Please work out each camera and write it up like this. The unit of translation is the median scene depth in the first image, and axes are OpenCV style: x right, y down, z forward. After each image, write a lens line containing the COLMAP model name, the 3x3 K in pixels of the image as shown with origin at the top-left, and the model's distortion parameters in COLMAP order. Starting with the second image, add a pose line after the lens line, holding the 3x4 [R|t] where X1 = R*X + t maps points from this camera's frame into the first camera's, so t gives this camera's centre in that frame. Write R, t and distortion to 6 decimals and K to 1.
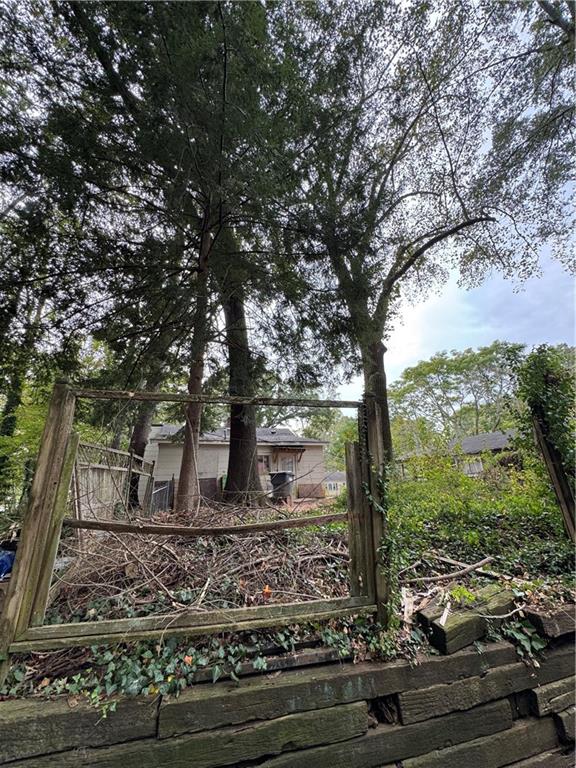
lens RADIAL K [[310.9, 0, 285.9], [0, 310.9, 386.1], [0, 0, 1]] dist [-0.001485, 0.000112]
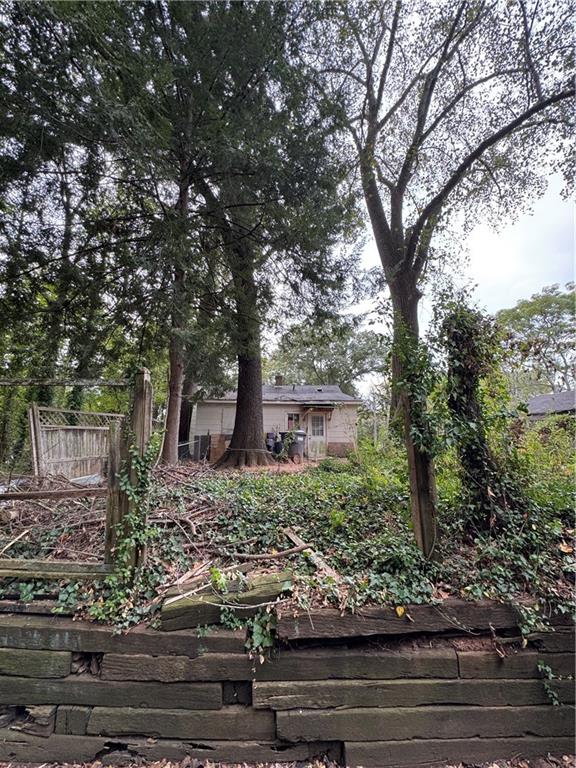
lens RADIAL K [[310.9, 0, 287.3], [0, 310.9, 385.2], [0, 0, 1]] dist [-0.001485, 0.000112]
pose [[0.958604, -0.013076, -0.284443, 0.297185], [0.053455, 0.989448, 0.134664, -0.011388], [0.279681, -0.144295, 0.949188, 0.064826]]
